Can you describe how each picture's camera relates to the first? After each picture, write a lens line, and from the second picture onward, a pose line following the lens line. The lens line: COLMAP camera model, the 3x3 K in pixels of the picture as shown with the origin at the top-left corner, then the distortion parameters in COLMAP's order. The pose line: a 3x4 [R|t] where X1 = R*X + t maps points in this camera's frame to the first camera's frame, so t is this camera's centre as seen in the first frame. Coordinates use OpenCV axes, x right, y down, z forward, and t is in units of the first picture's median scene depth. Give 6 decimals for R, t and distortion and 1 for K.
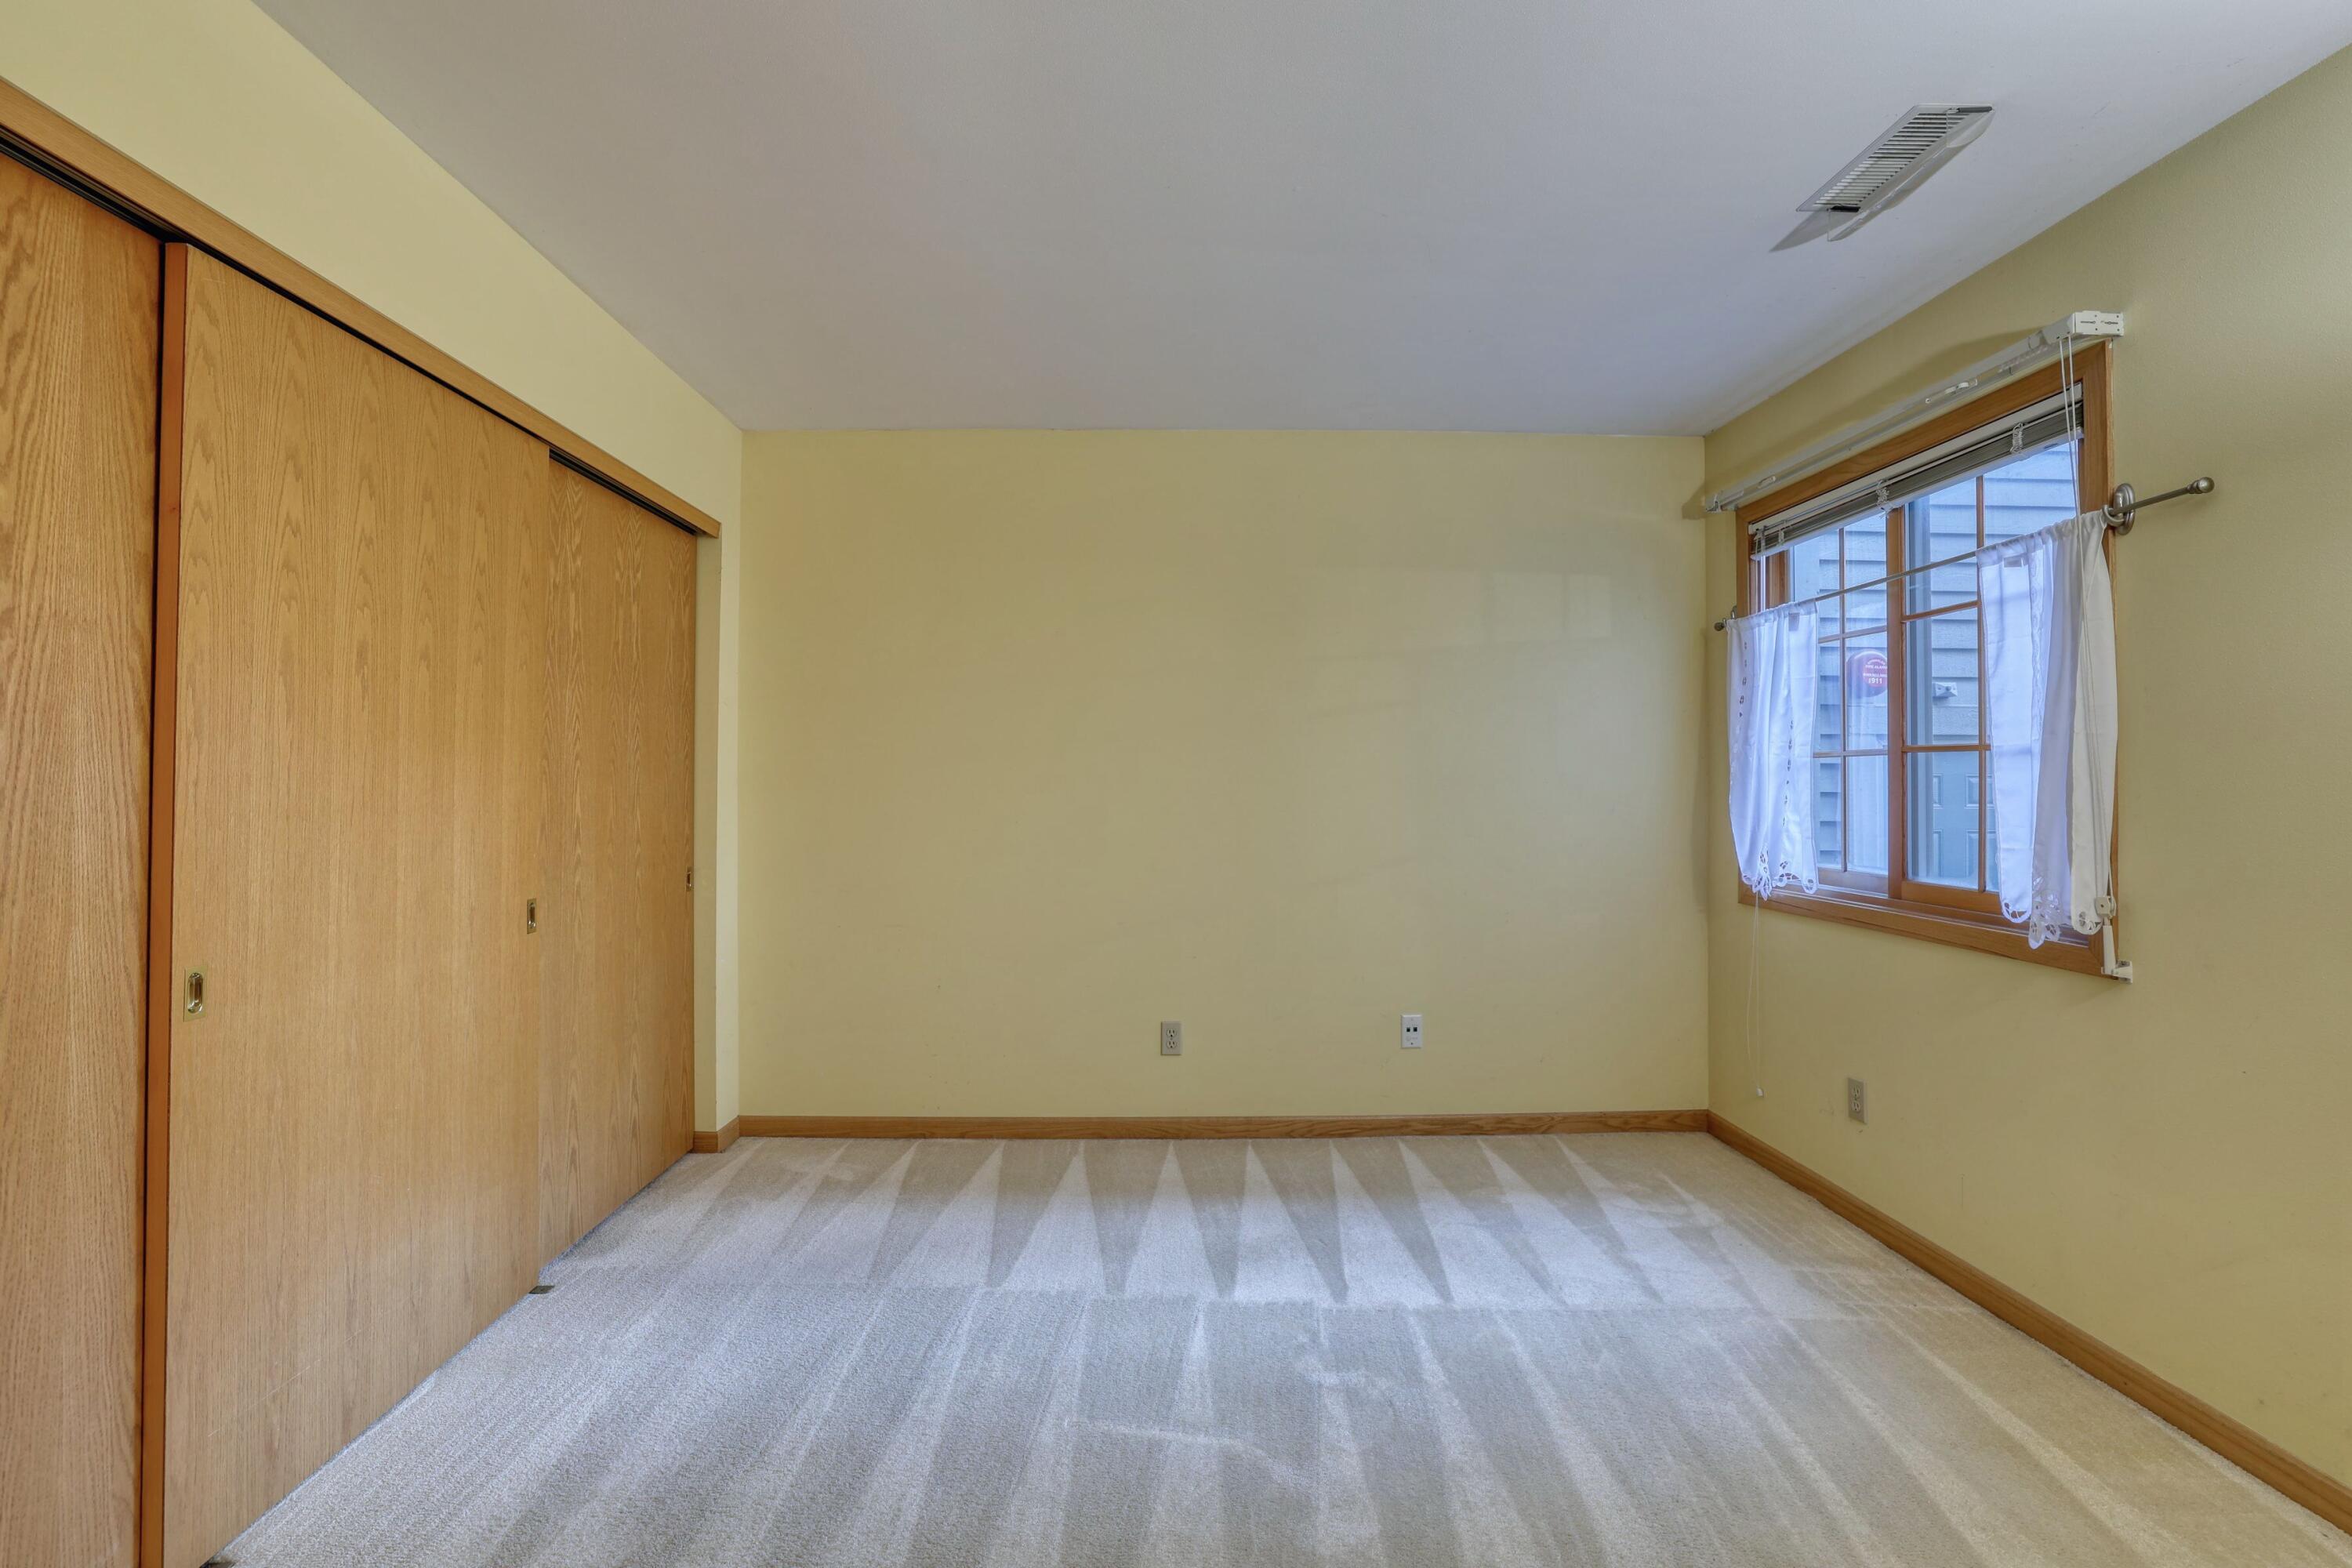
lens RADIAL K [[1027.5, 0, 1178.1], [0, 1027.5, 773.1], [0, 0, 1]] dist [-0.048411, 0.020020]
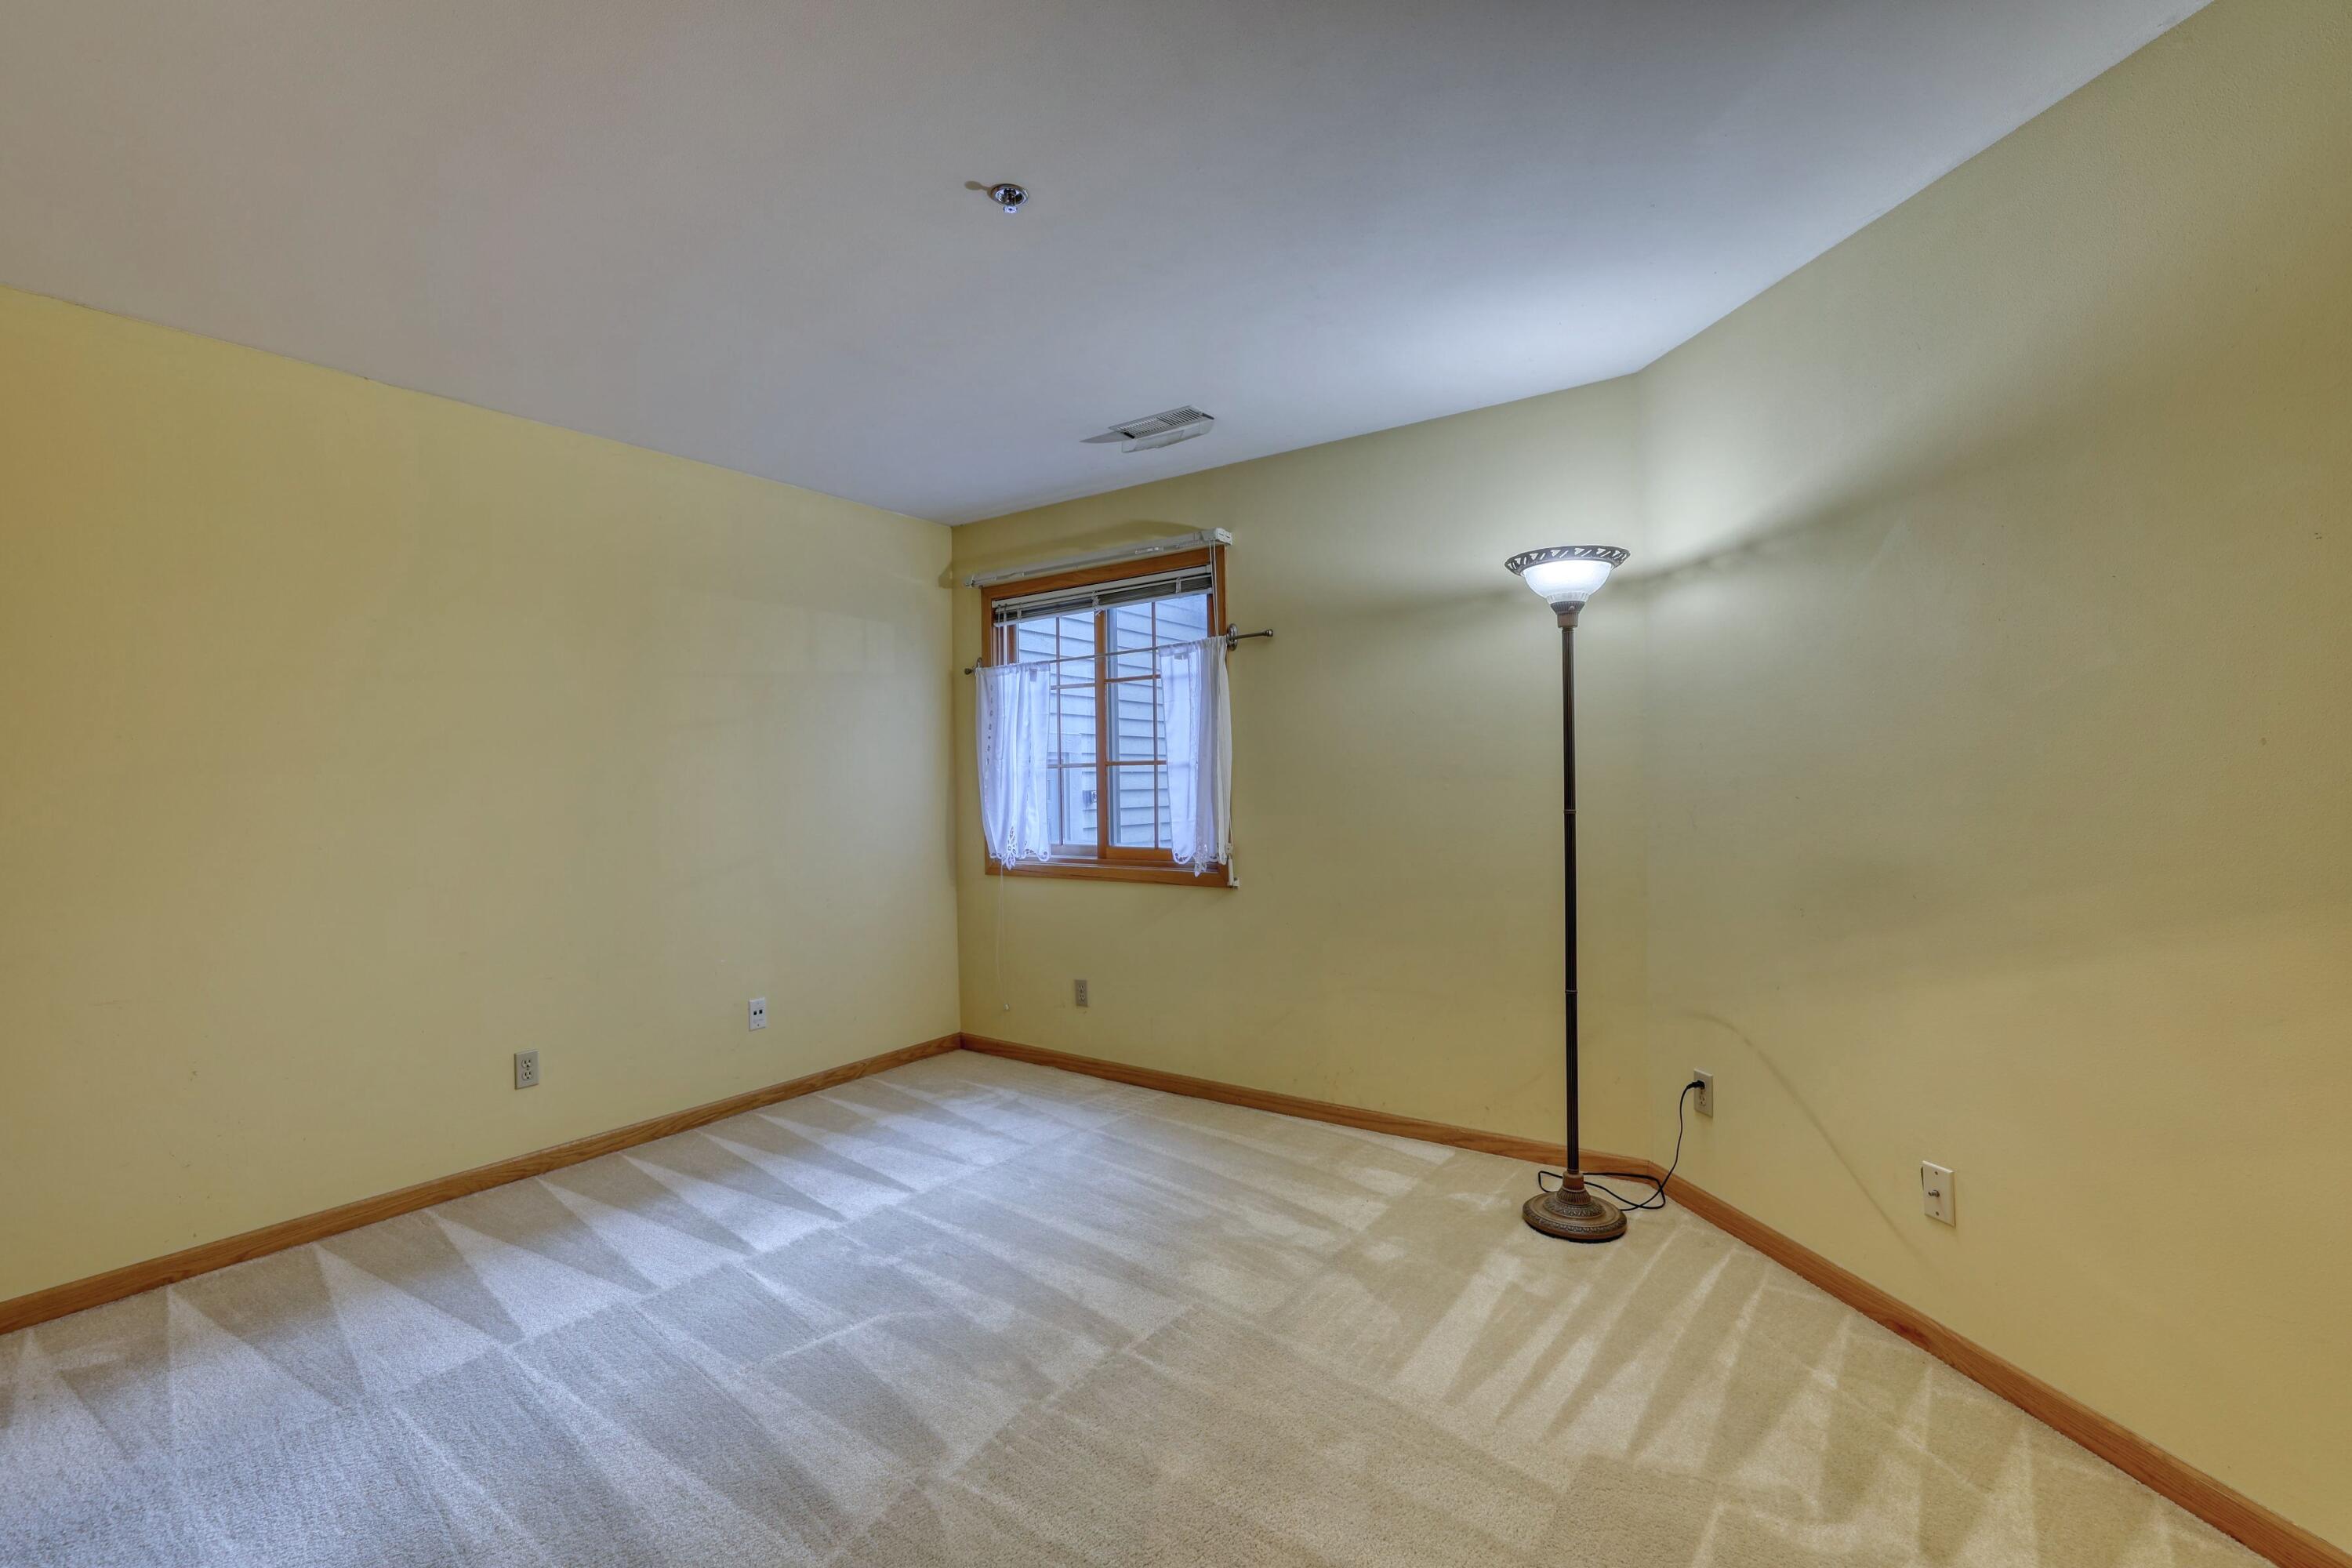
lens RADIAL K [[1027.5, 0, 1178.1], [0, 1027.5, 773.1], [0, 0, 1]] dist [-0.048411, 0.020020]
pose [[0.578441, -0.003659, 0.815716, -0.521164], [0.011087, 0.999933, -0.003377, -0.001723], [-0.815649, 0.010997, 0.578443, -0.024295]]
